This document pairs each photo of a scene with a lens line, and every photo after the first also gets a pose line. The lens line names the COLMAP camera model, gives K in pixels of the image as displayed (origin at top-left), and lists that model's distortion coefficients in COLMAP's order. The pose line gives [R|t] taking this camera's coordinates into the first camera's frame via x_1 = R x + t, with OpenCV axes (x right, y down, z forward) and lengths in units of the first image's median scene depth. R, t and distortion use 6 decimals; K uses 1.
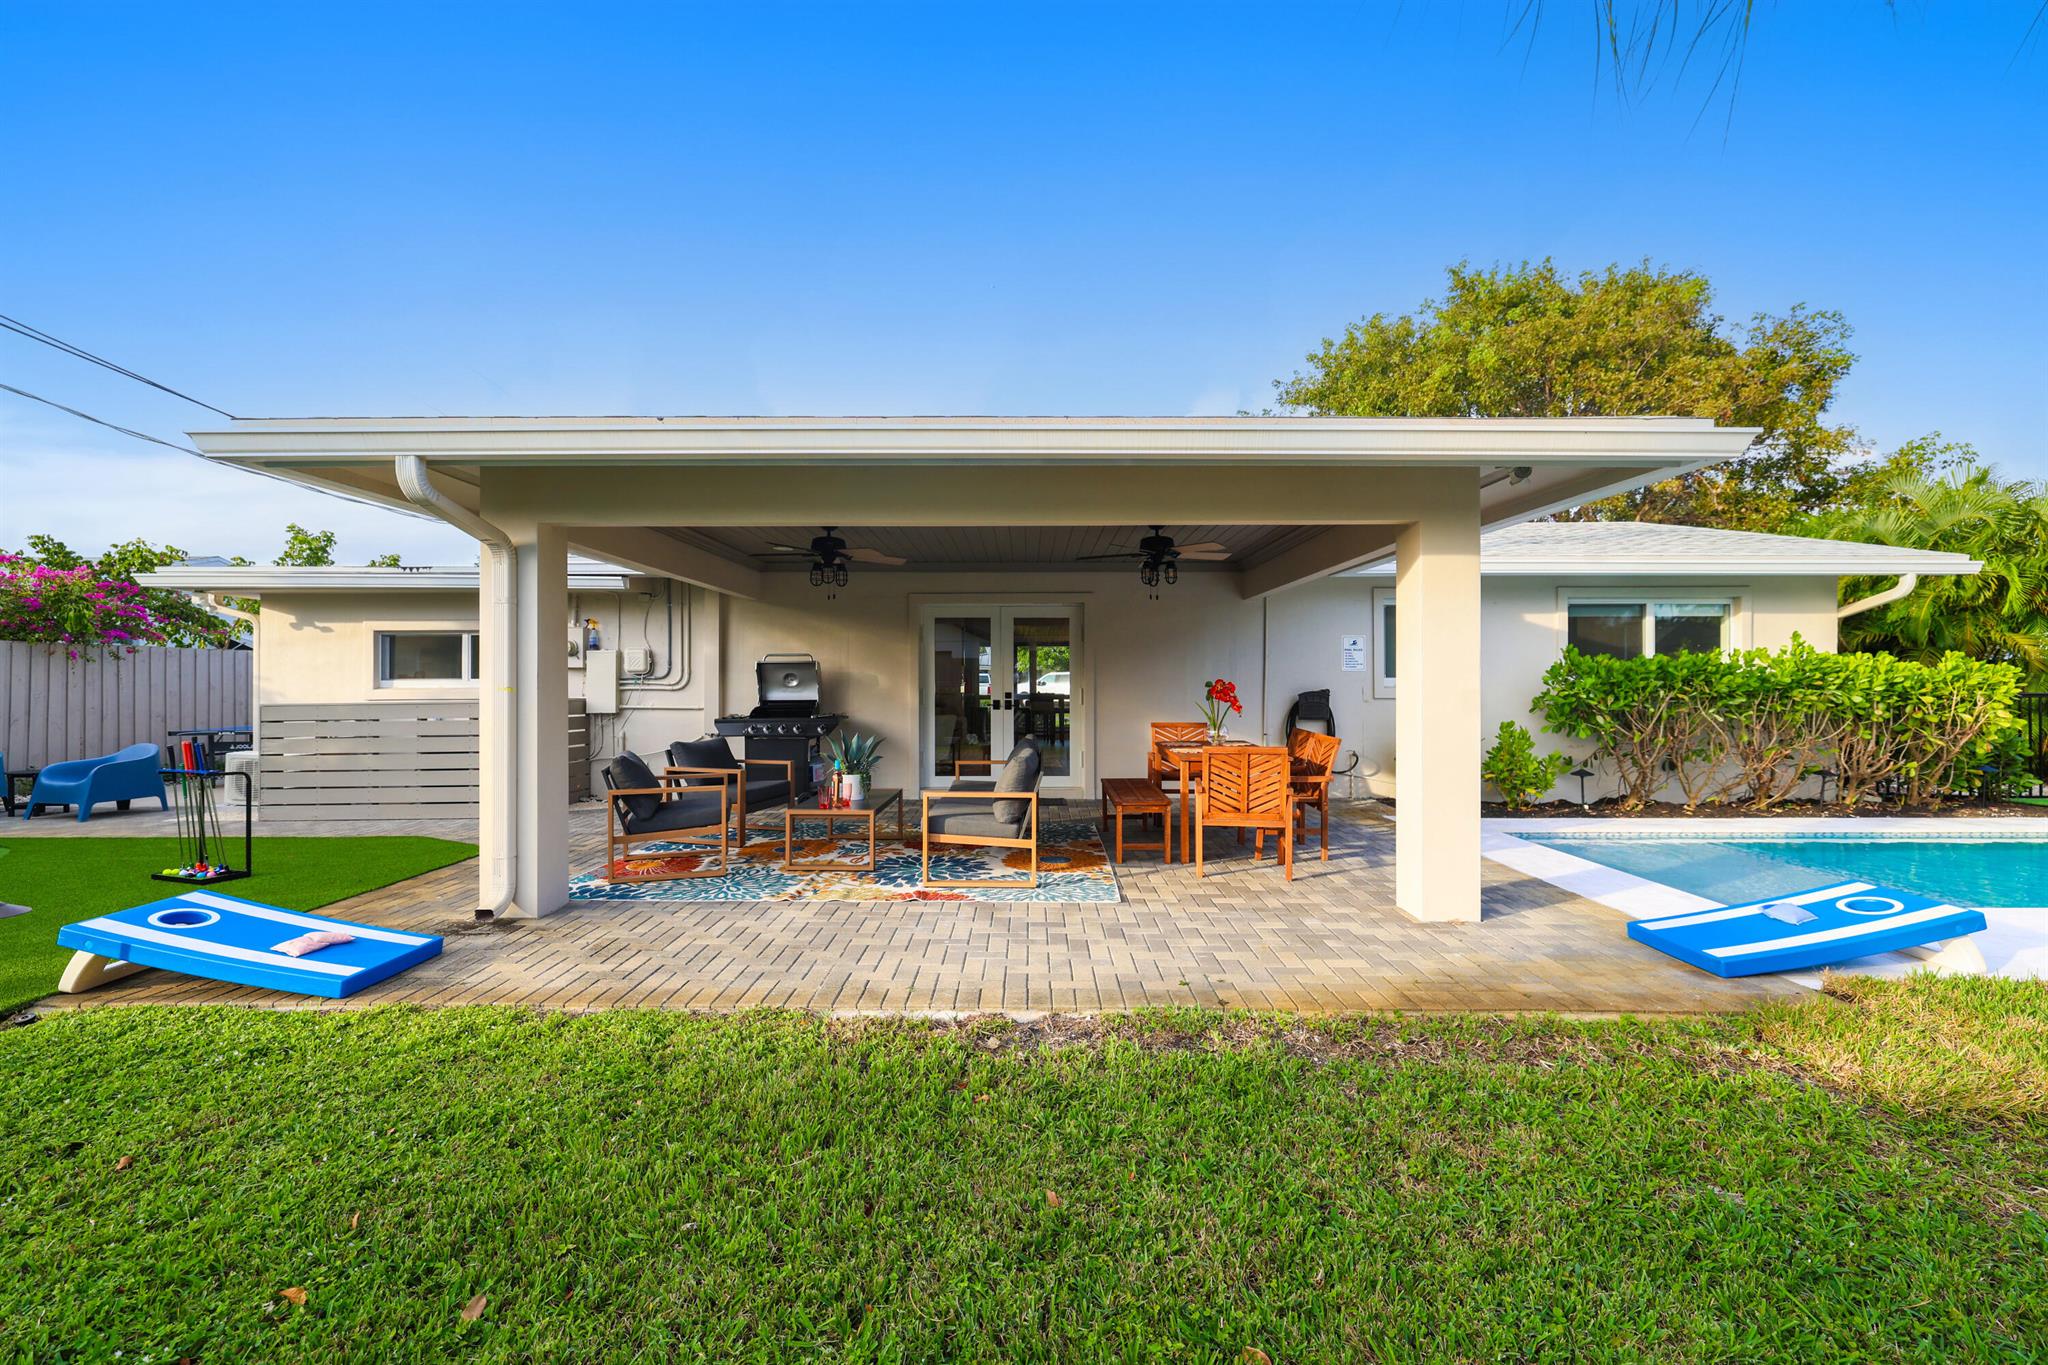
lens RADIAL K [[860.5, 0, 1025.7], [0, 860.5, 679.2], [0, 0, 1]] dist [0.001116, -0.000165]
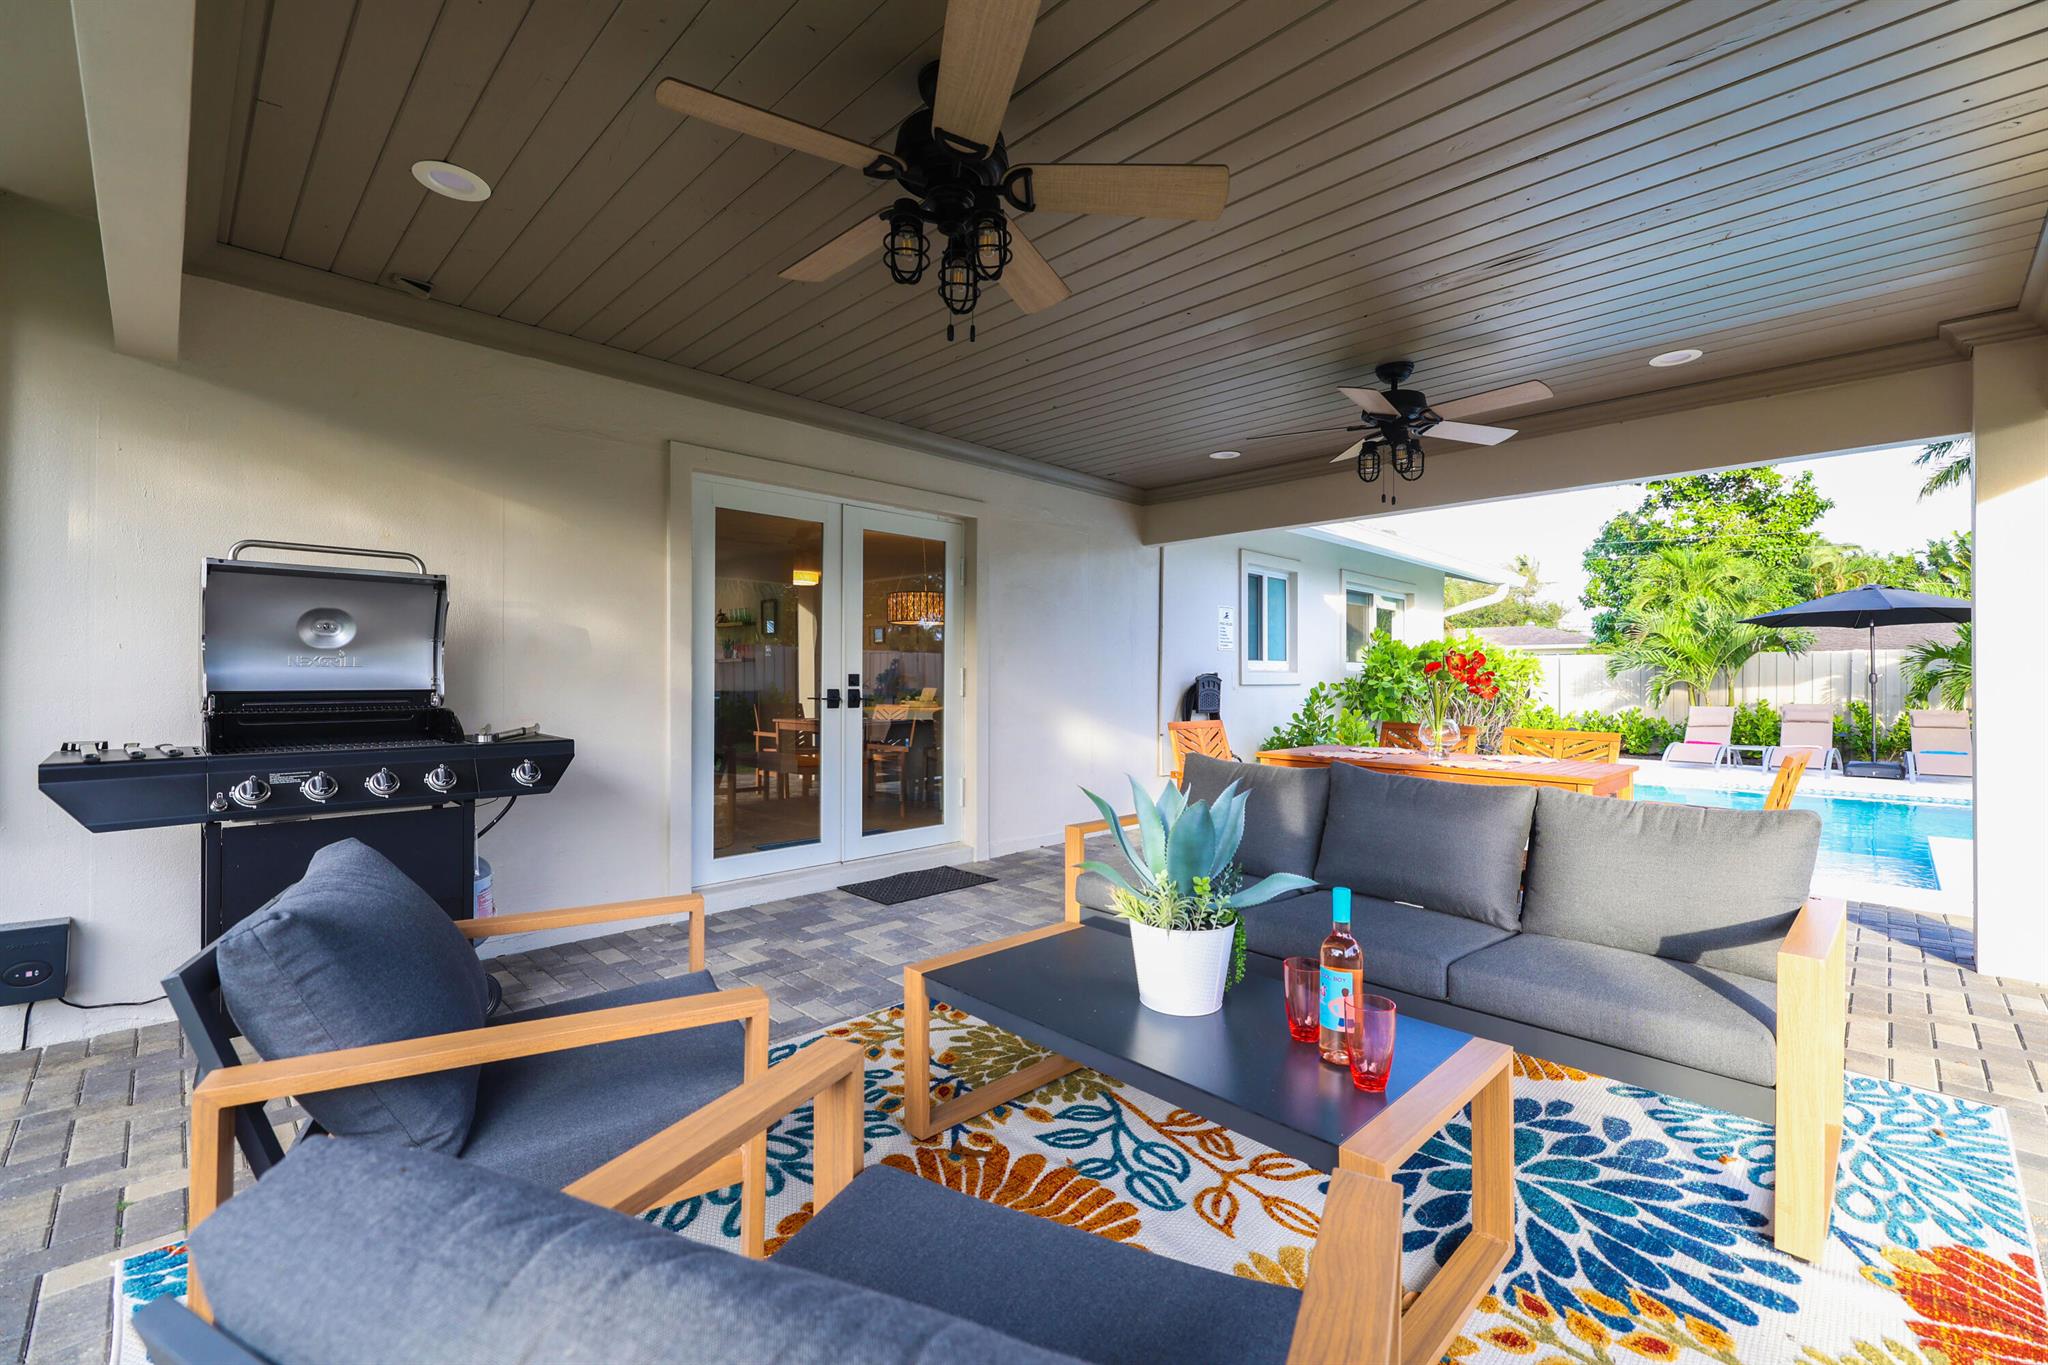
lens RADIAL K [[860.5, 0, 1025.1], [0, 860.5, 677.8], [0, 0, 1]] dist [0.001116, -0.000165]
pose [[0.700049, 0.005158, 0.714076, -0.323329], [-0.002273, 0.999985, -0.004995, 0.020701], [-0.714091, 0.001873, 0.700050, 0.591102]]
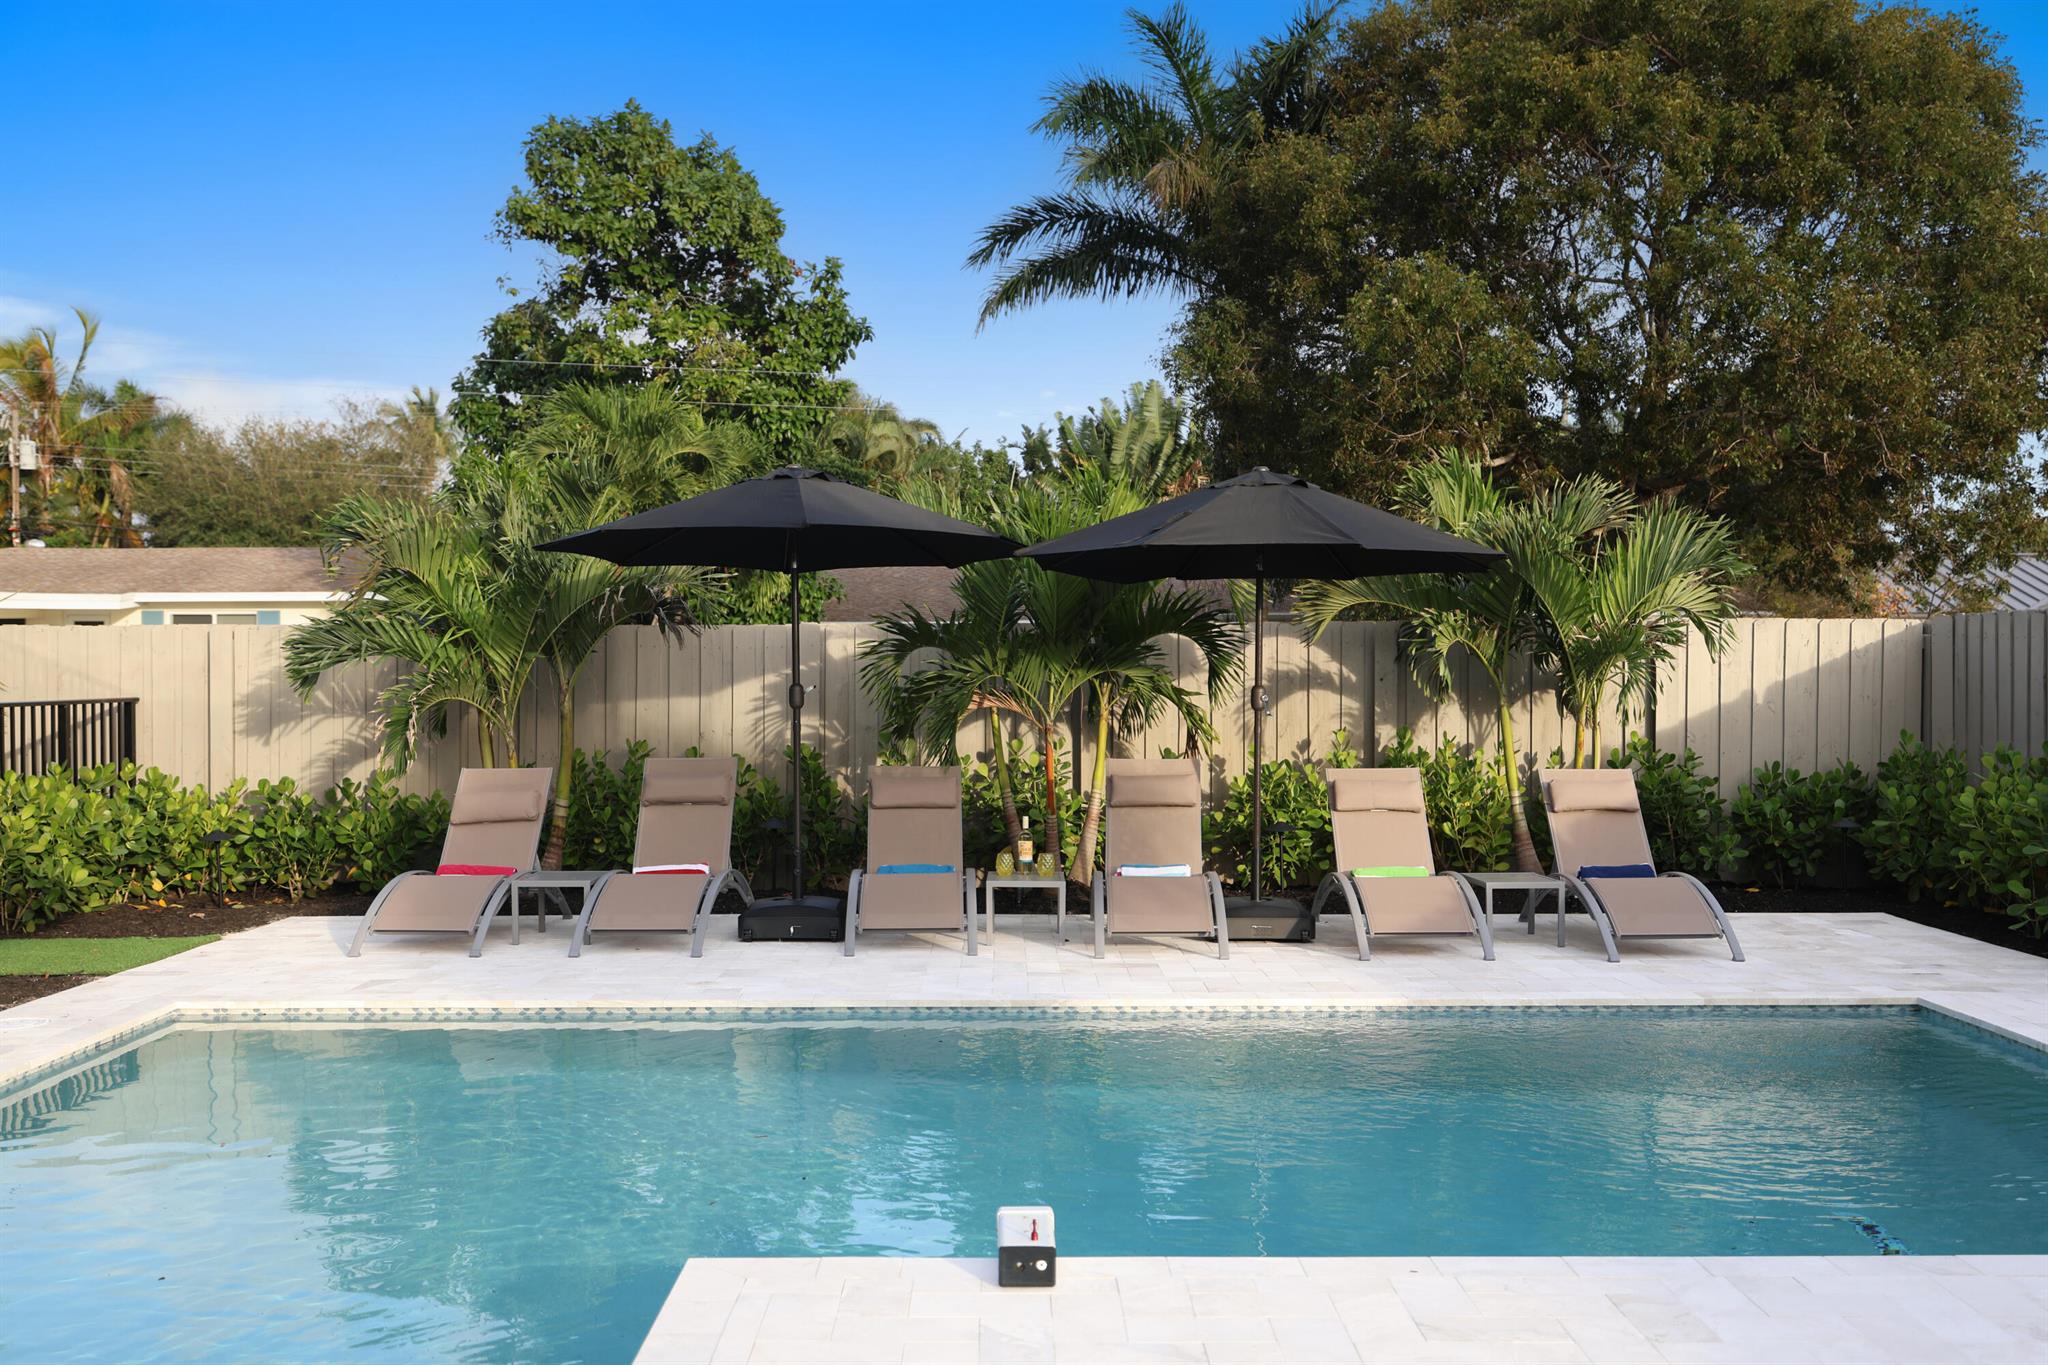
lens RADIAL K [[1984.1, 0, 1024.0], [0, 1984.1, 687.9], [0, 0, 1]] dist [0.004760, 0.000000]
pose [[-0.019153, -0.010239, 0.999764, 0.216547], [0.003515, 0.999941, 0.010308, -0.002452], [-0.999810, 0.003712, -0.019116, 0.479262]]
